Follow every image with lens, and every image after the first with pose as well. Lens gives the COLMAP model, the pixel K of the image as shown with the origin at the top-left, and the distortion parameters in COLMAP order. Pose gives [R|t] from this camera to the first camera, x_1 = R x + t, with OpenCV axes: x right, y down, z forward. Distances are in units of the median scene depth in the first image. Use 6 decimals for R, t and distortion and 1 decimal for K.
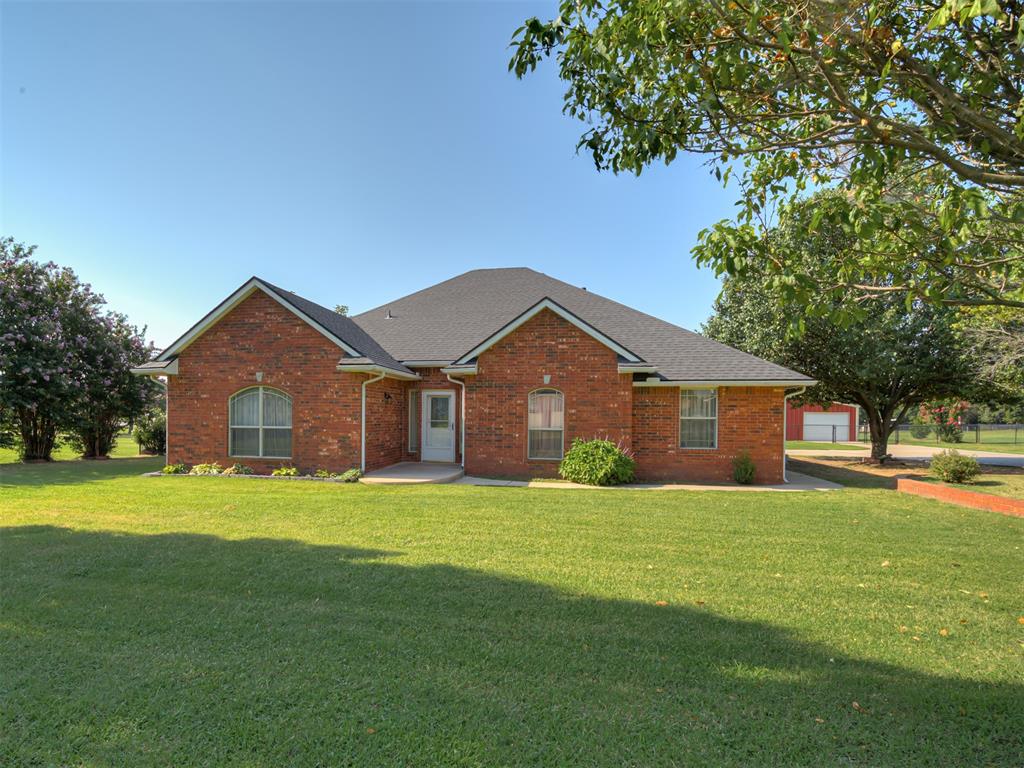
lens RADIAL K [[513.5, 0, 518.1], [0, 513.5, 380.8], [0, 0, 1]] dist [0.006338, -0.000077]
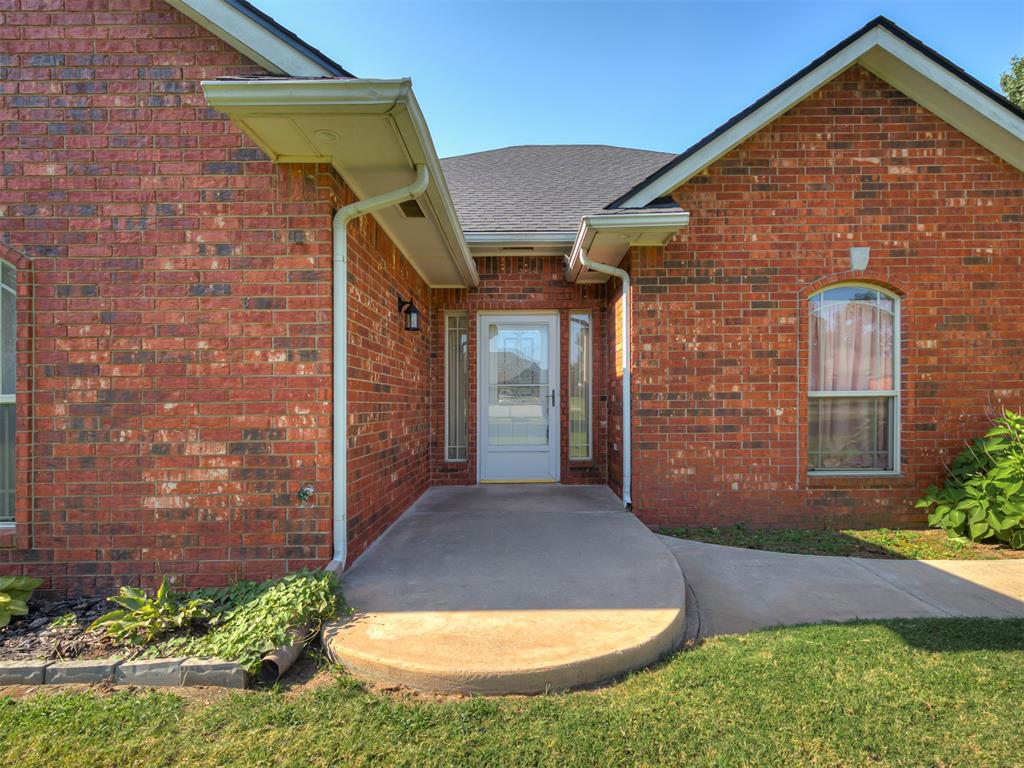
lens RADIAL K [[399.4, 0, 512.3], [0, 399.4, 380.0], [0, 0, 1]] dist [0.006606, -0.000033]
pose [[0.986158, -0.008831, 0.165570, -0.239977], [0.009115, 0.999958, -0.000954, 0.082772], [-0.165555, 0.002450, 0.986198, 0.759281]]
